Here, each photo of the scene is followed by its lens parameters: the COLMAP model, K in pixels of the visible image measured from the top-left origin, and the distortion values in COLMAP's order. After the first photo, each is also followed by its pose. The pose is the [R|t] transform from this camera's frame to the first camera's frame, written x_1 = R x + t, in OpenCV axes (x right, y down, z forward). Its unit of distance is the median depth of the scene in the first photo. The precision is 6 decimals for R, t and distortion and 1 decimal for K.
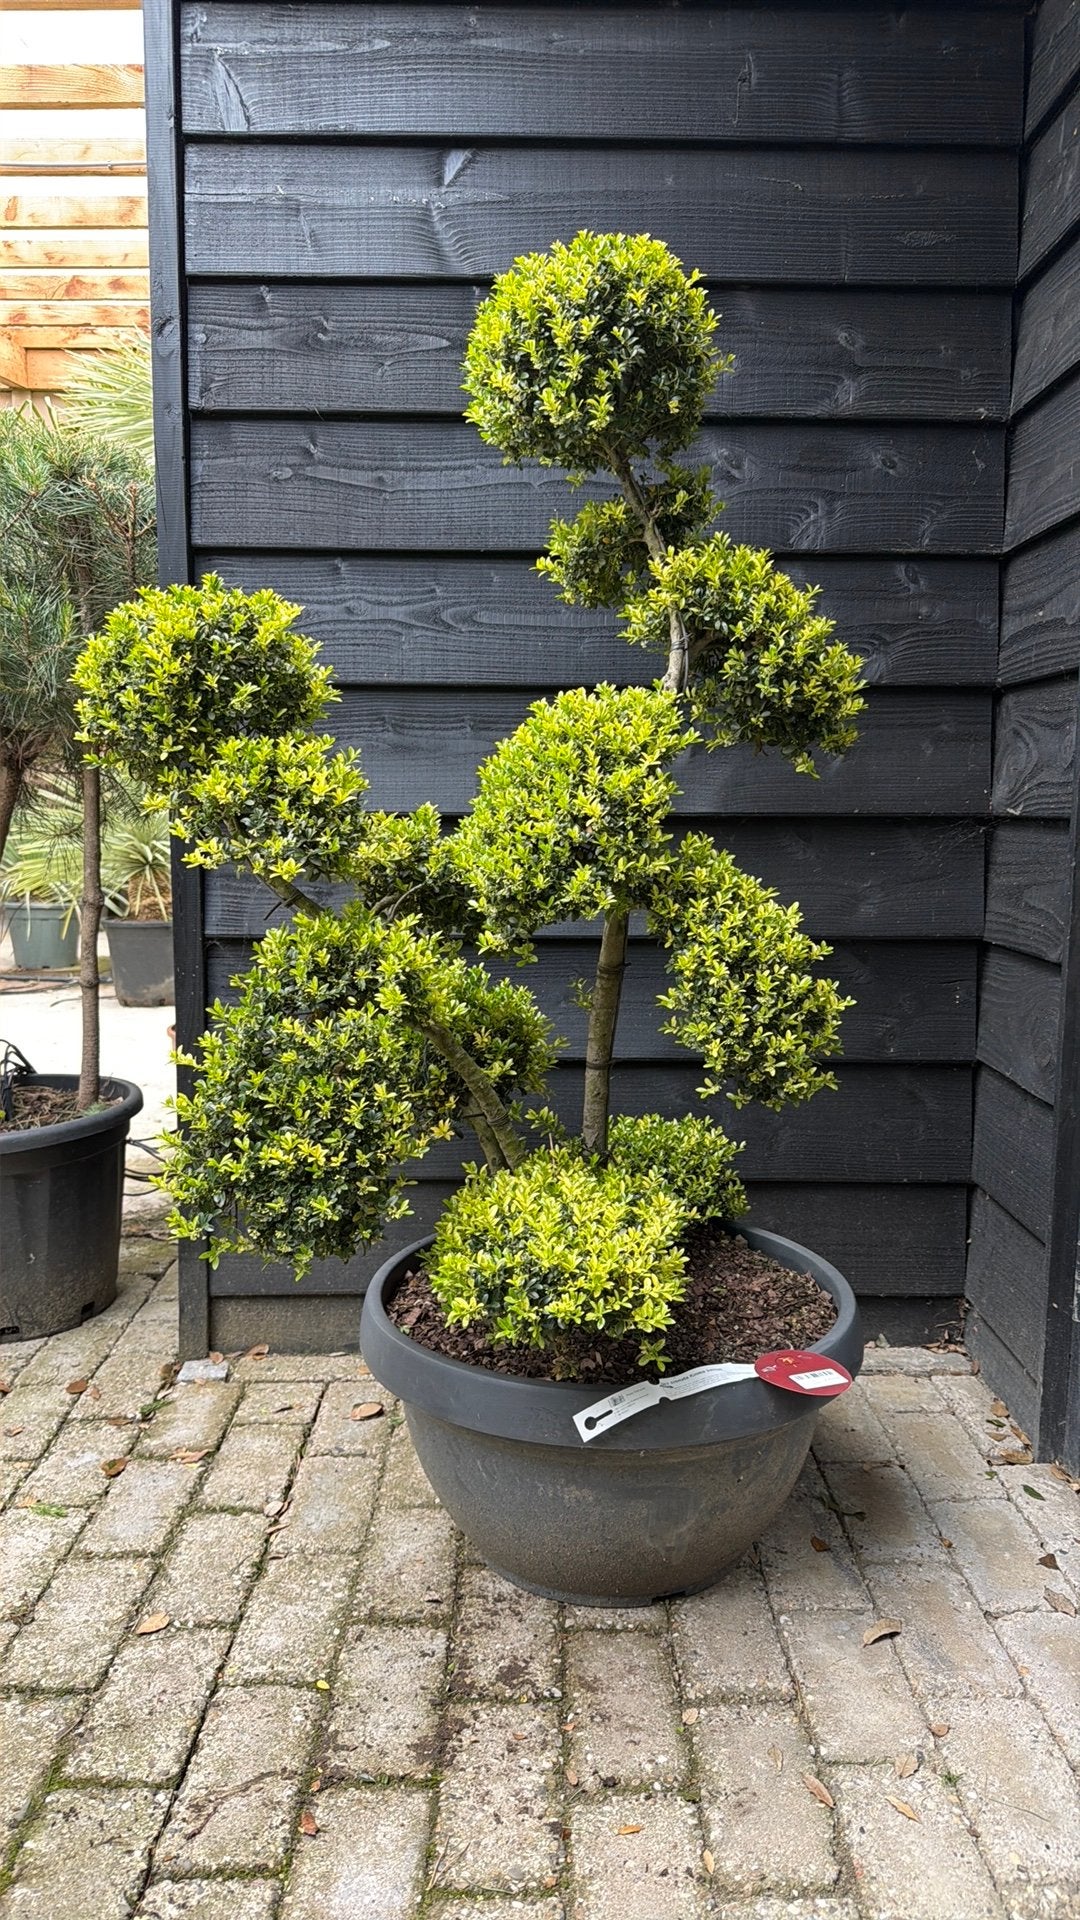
lens RADIAL K [[1267.6, 0, 545.6], [0, 1267.6, 962.8], [0, 0, 1]] dist [-0.004901, -0.008962]
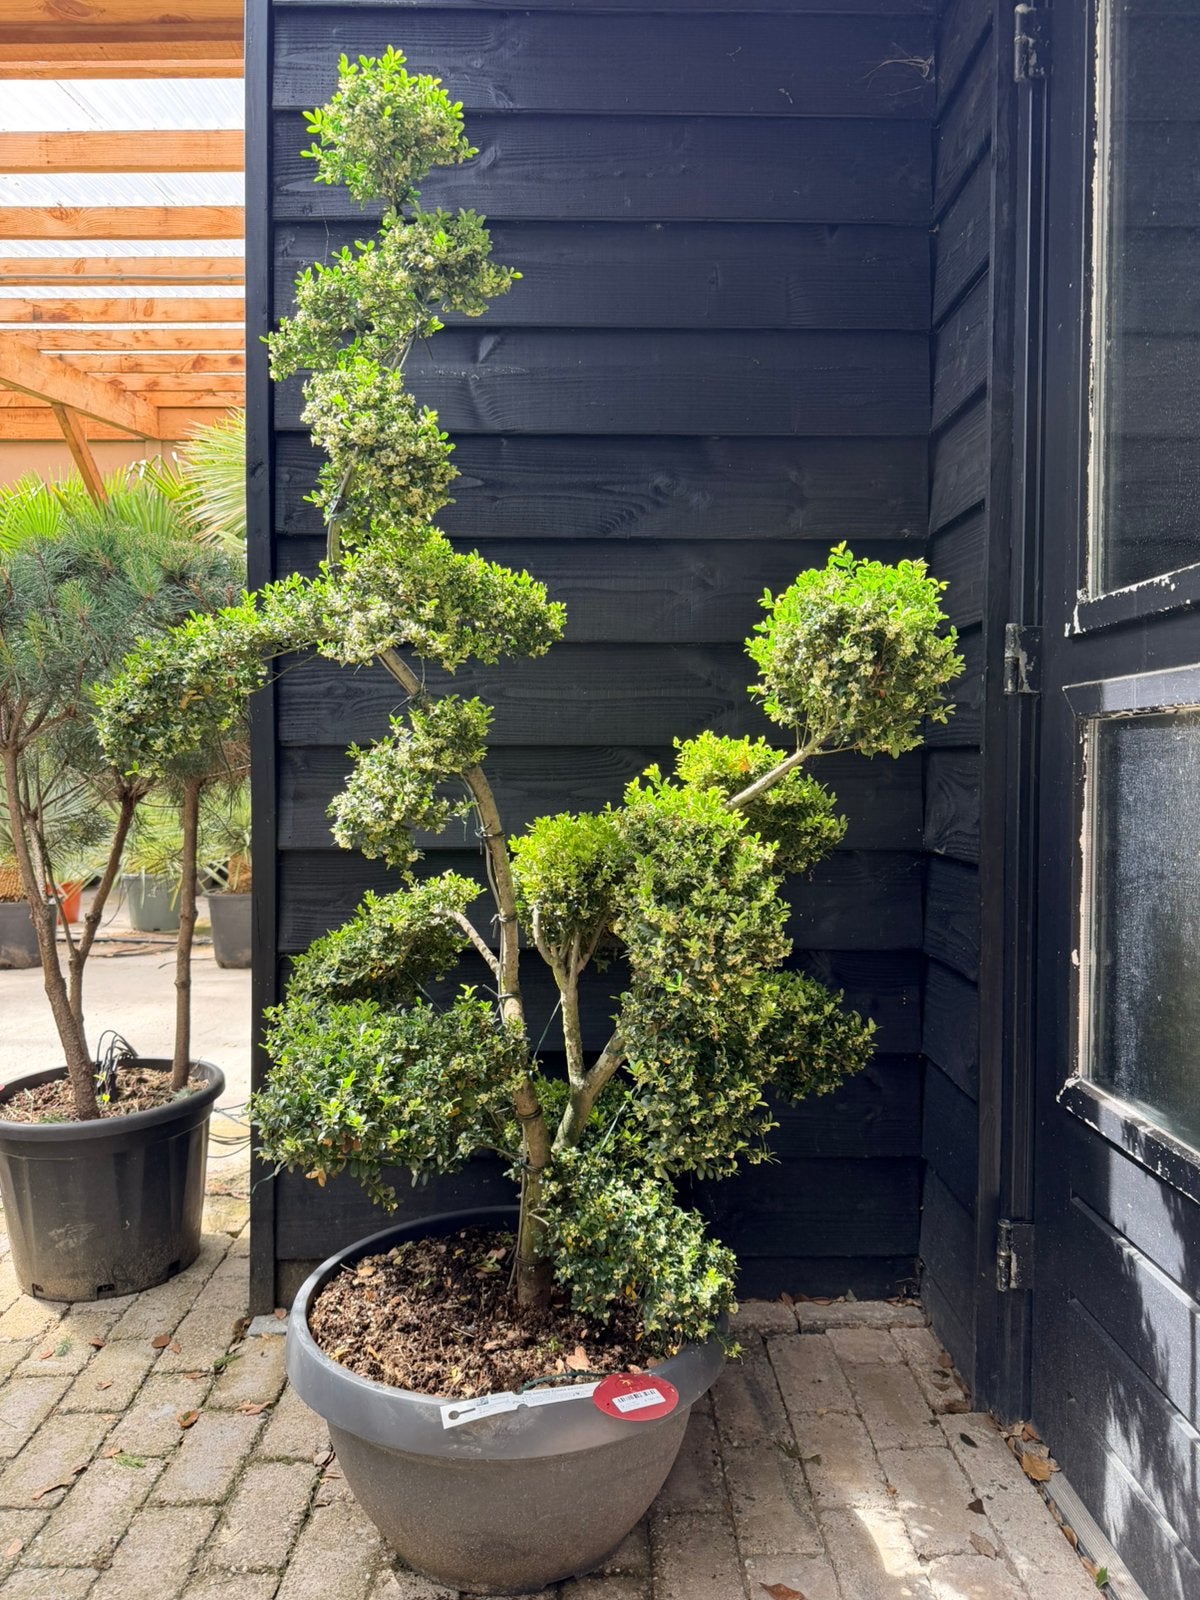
lens RADIAL K [[1107.0, 0, 599.8], [0, 1107.0, 795.9], [0, 0, 1]] dist [-0.012579, -0.002027]
pose [[0.999992, -0.003815, 0.000841, 0.039320], [0.003878, 0.995305, -0.096716, -0.071157], [-0.000468, 0.096718, 0.995312, -0.067386]]
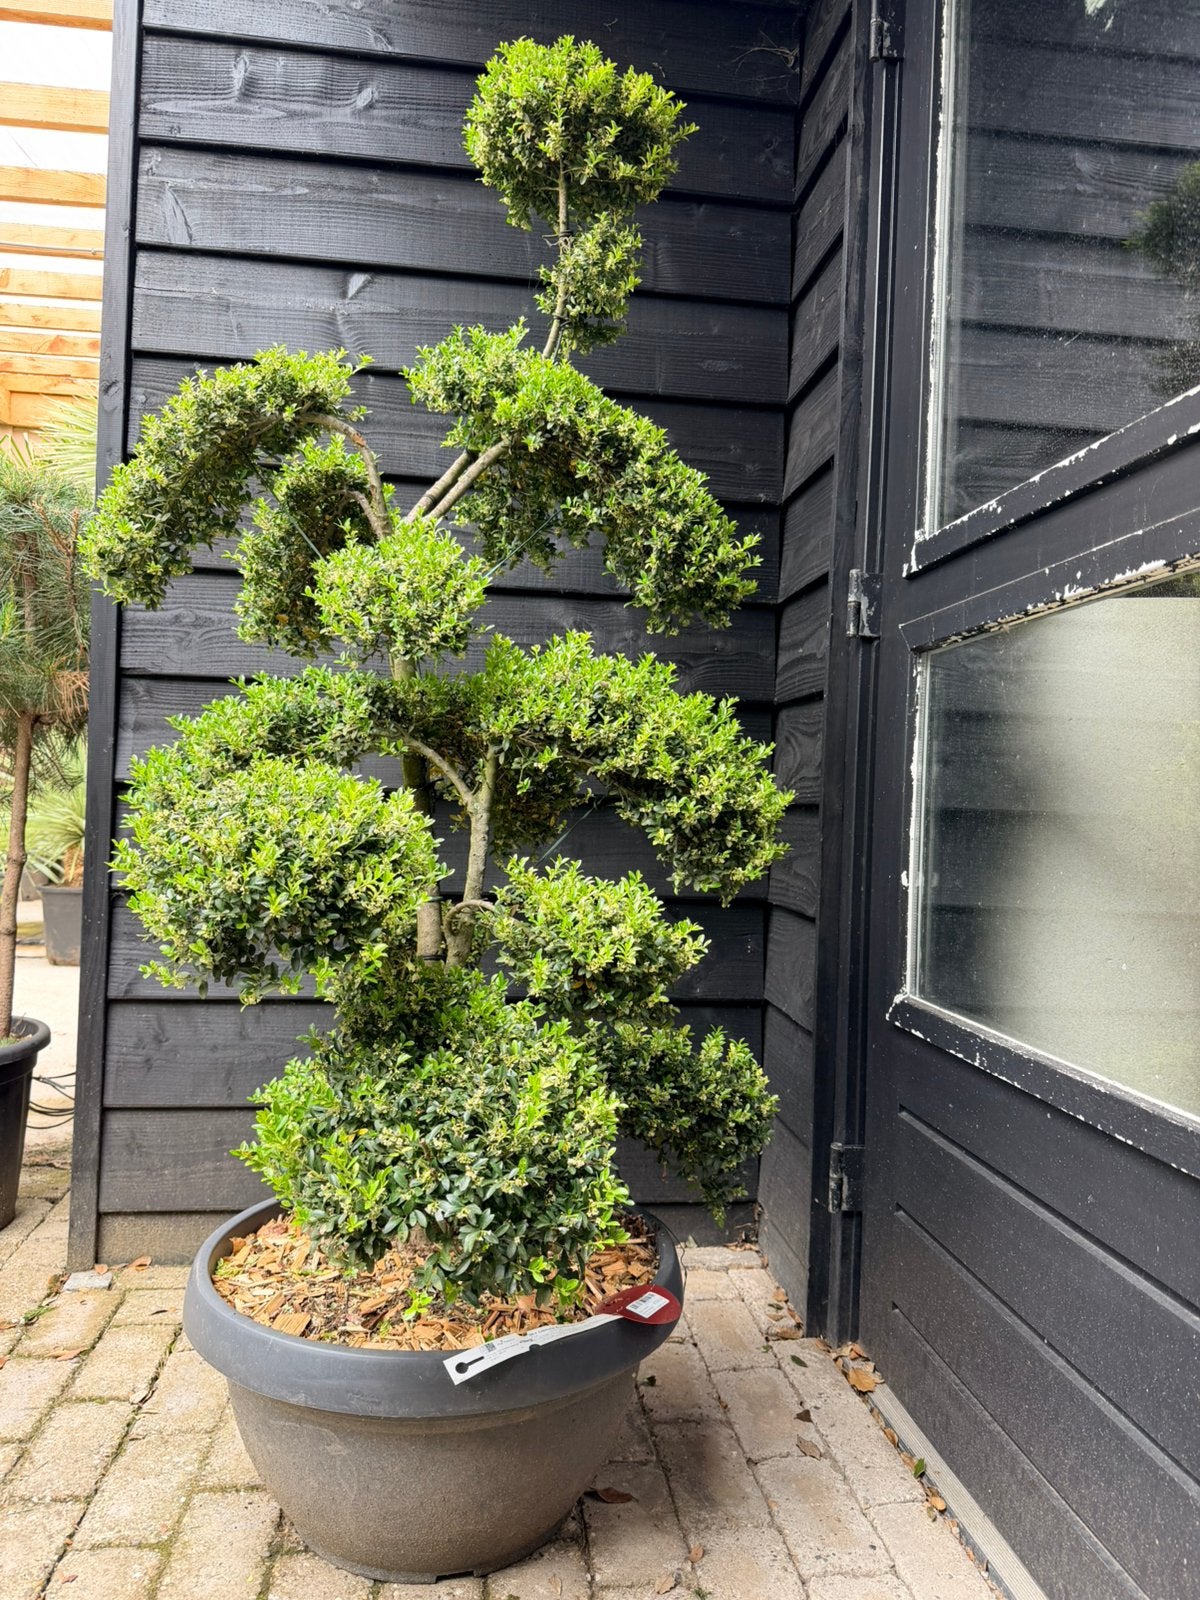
lens RADIAL K [[1107.0, 0, 601.2], [0, 1107.0, 804.1], [0, 0, 1]] dist [-0.012579, -0.002027]
pose [[0.991970, 0.027160, 0.123522, 0.049579], [-0.011949, 0.992427, -0.122256, 0.021699], [-0.125907, 0.119798, 0.984782, -0.063133]]
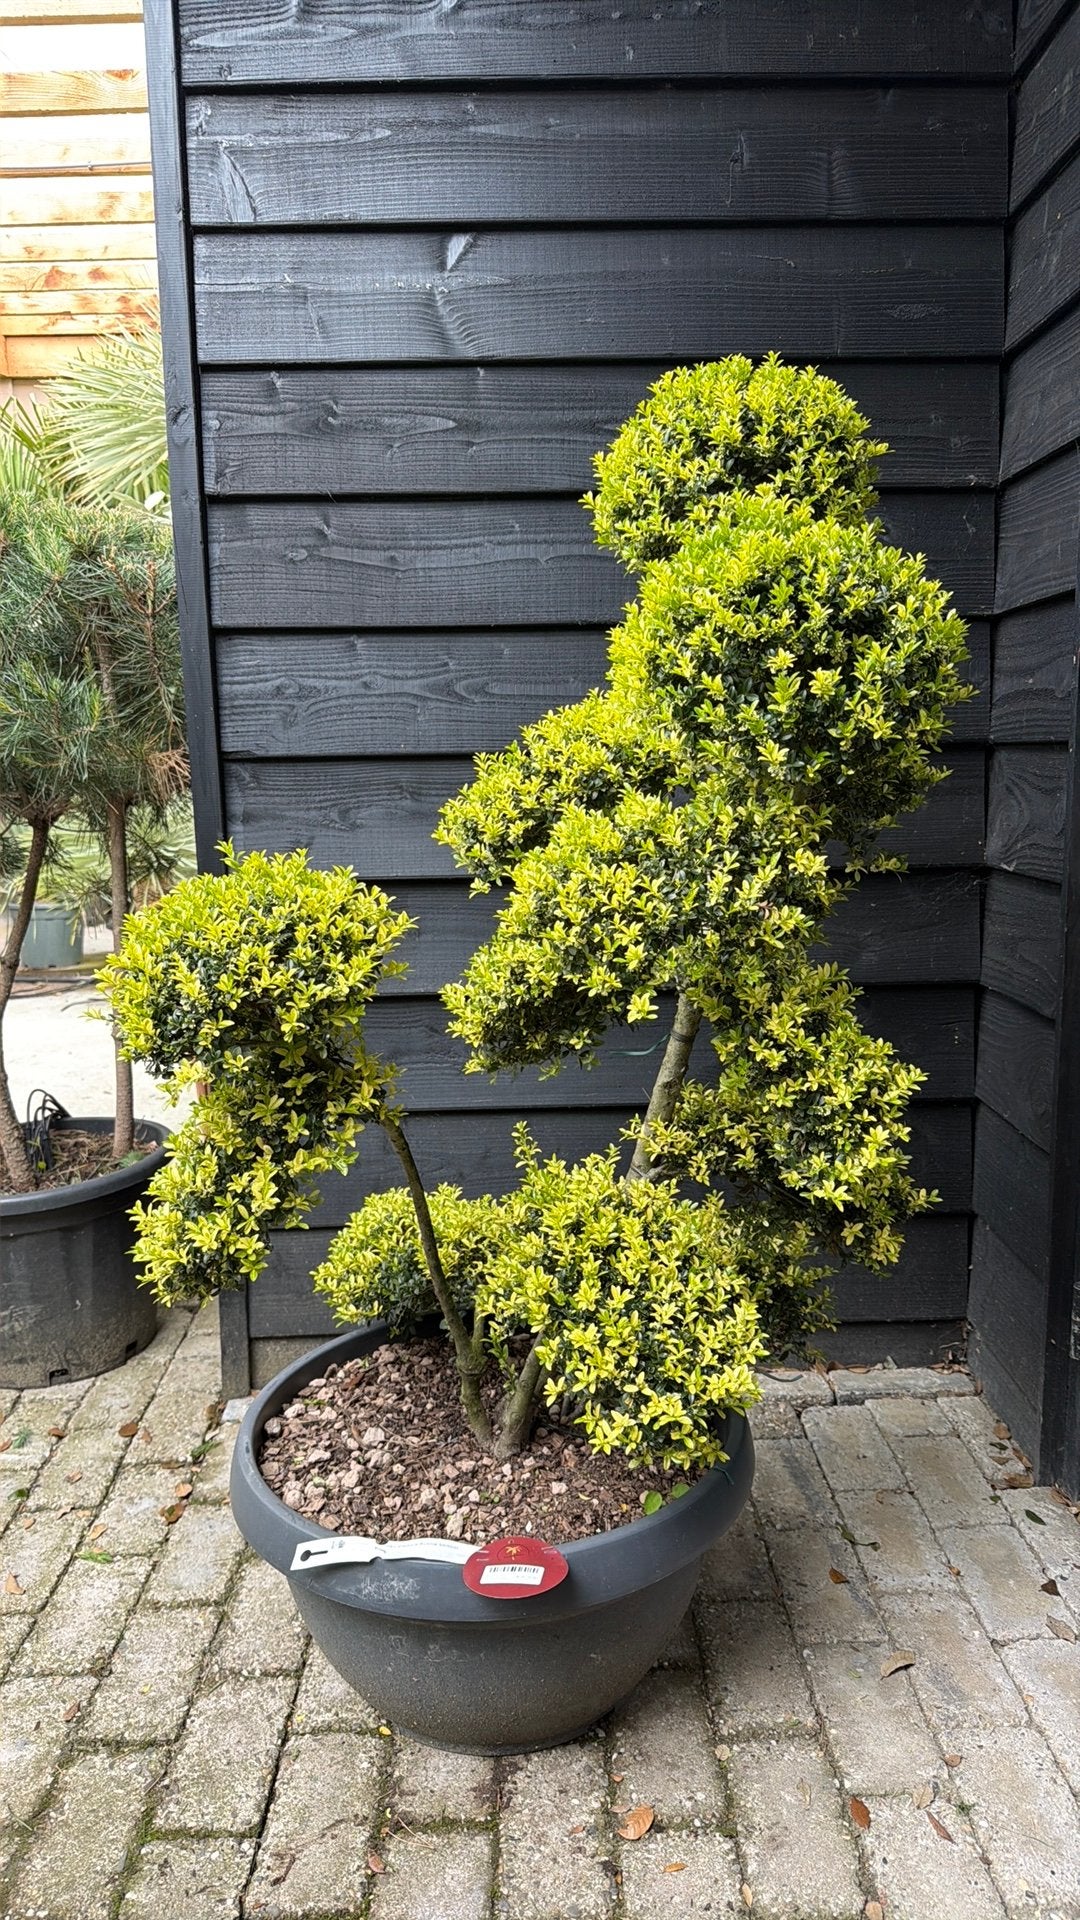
lens RADIAL K [[1267.6, 0, 543.7], [0, 1267.6, 958.9], [0, 0, 1]] dist [-0.004901, -0.008962]
pose [[0.999691, -0.024643, 0.003235, -0.018746], [0.024537, 0.999263, 0.029514, -0.083866], [-0.003960, -0.029426, 0.999559, -0.046345]]
